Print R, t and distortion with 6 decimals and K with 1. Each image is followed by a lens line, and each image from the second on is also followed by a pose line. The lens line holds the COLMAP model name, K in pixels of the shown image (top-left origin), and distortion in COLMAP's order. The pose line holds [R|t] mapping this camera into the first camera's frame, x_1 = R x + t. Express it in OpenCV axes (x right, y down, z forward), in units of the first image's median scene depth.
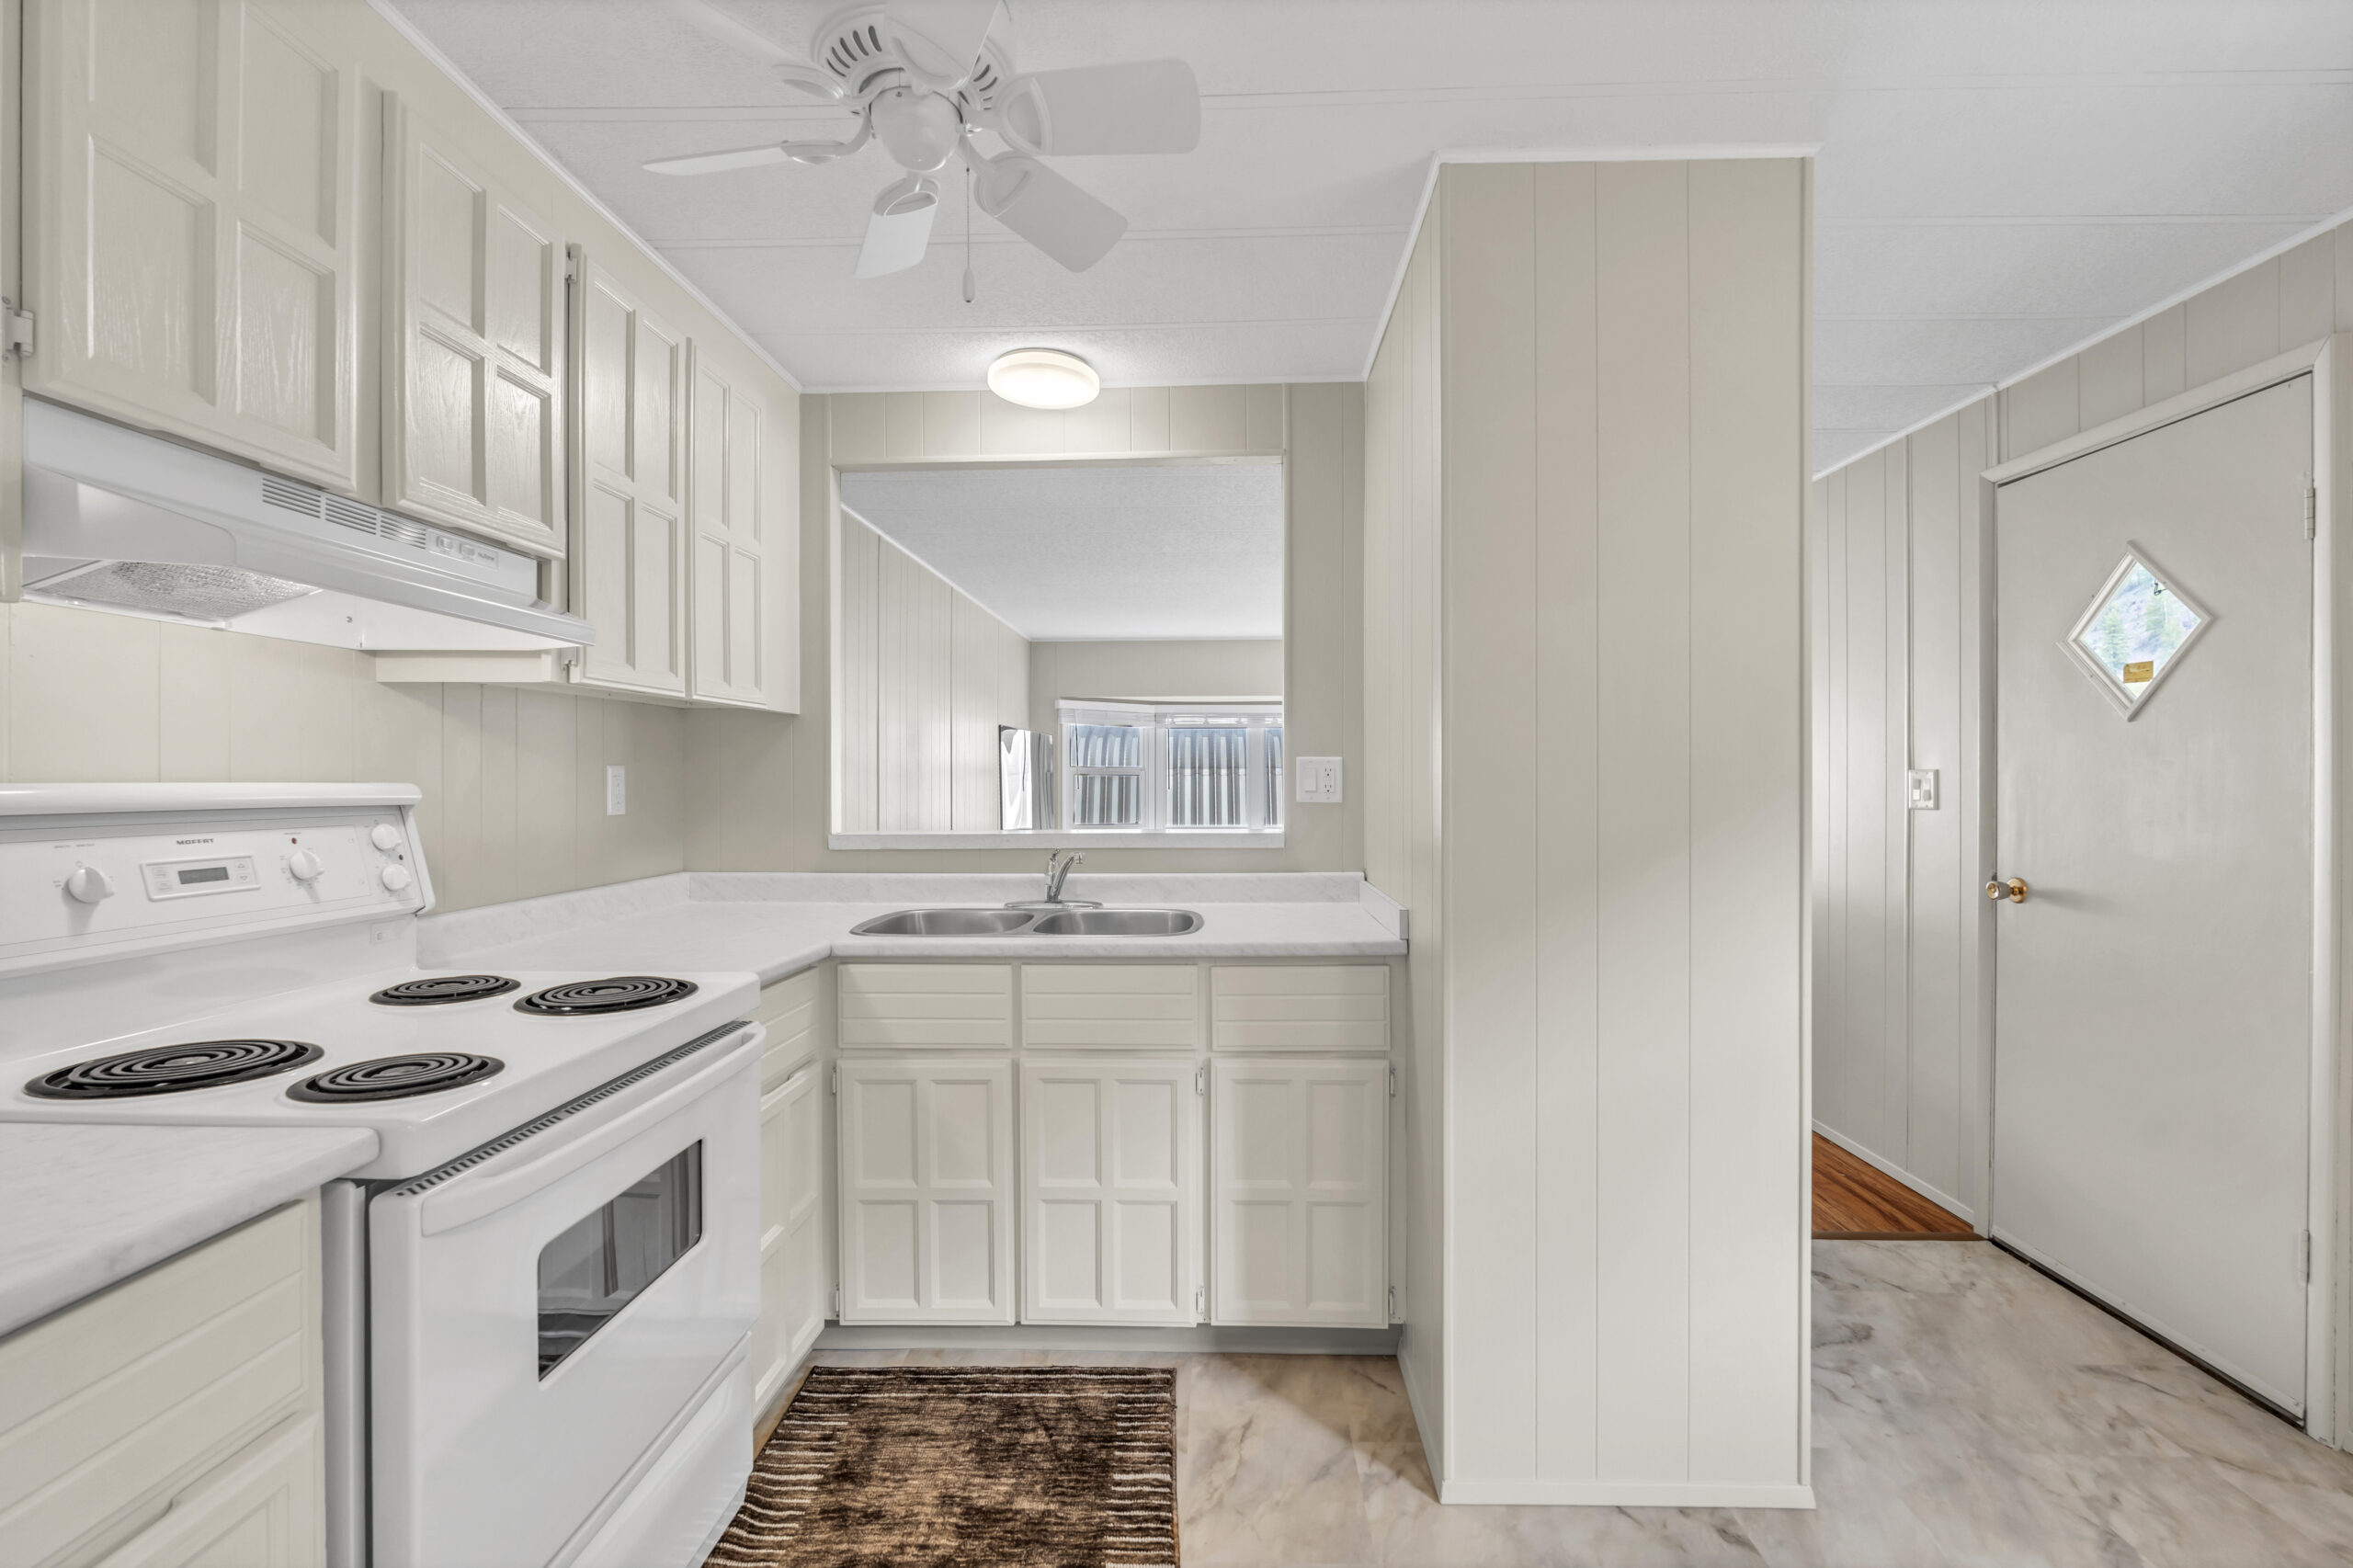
lens RADIAL K [[1047.5, 0, 1184.7], [0, 1047.5, 780.5], [0, 0, 1]] dist [-0.003159, -0.000279]
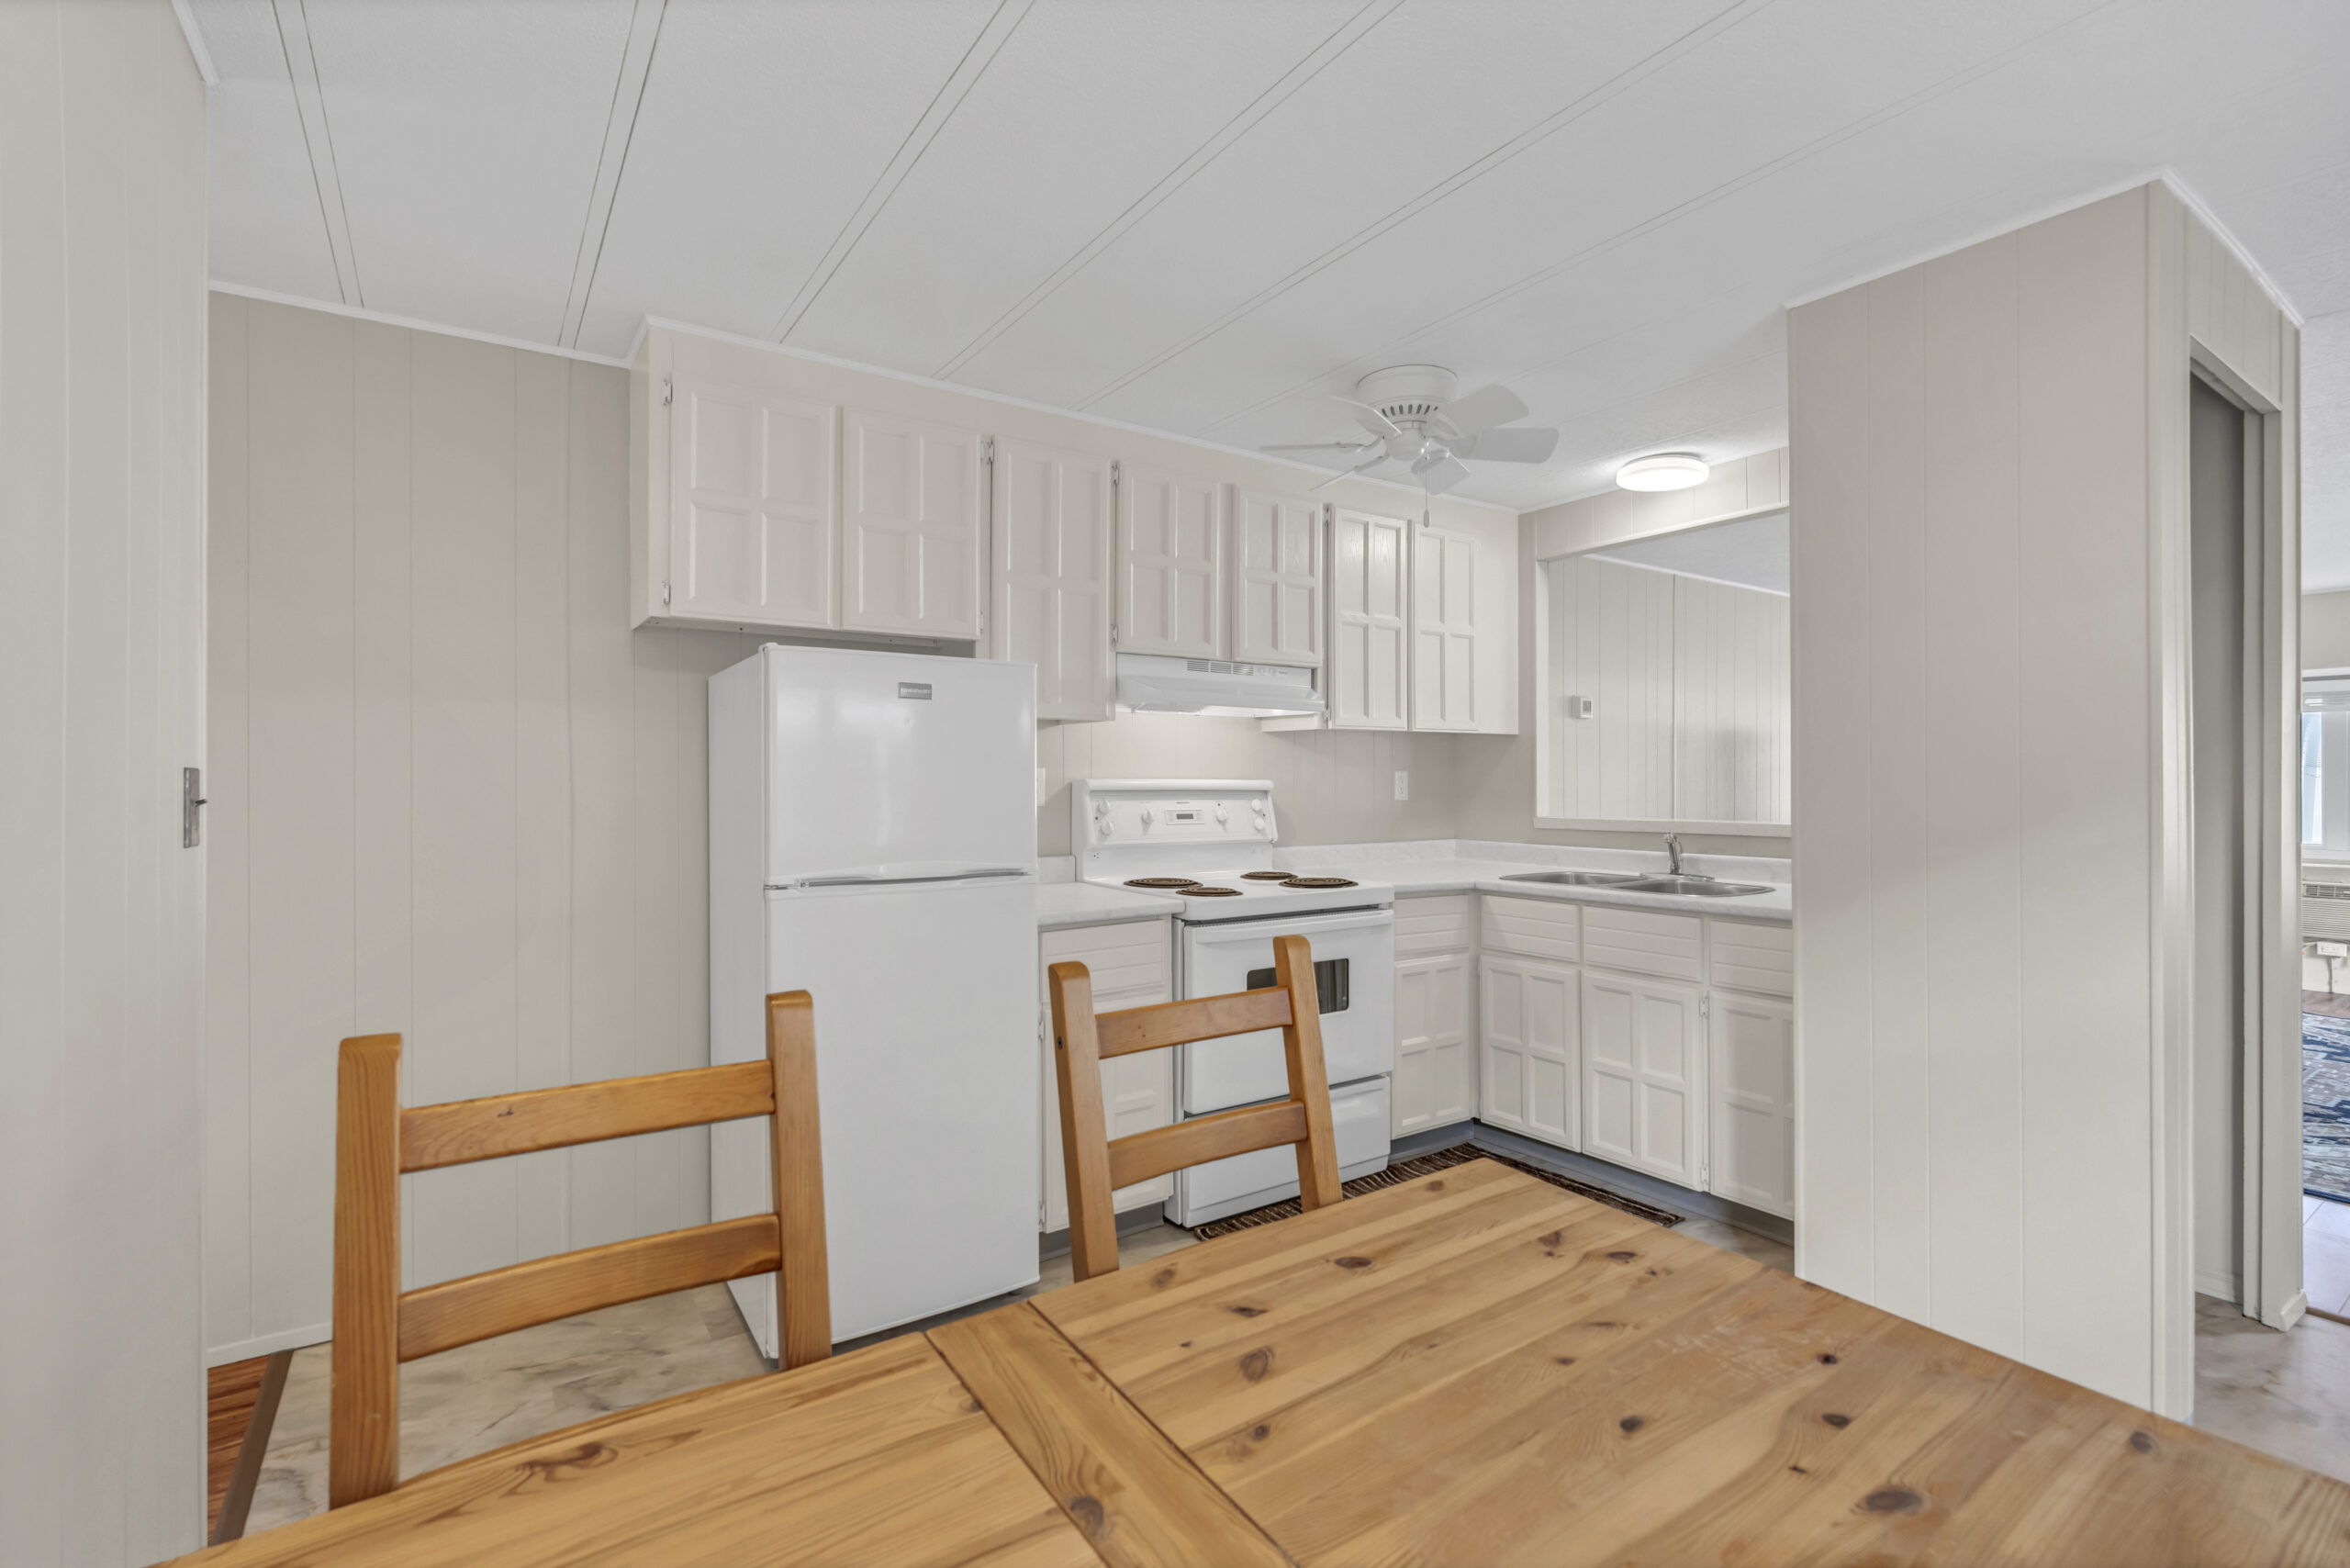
lens RADIAL K [[1046.2, 0, 1187.3], [0, 1046.2, 780.0], [0, 0, 1]] dist [-0.003159, -0.000279]
pose [[0.596503, 0.000573, -0.802611, 0.691371], [-0.003072, 0.999994, -0.001570, 0.005286], [0.802605, 0.003403, 0.596501, -0.314149]]
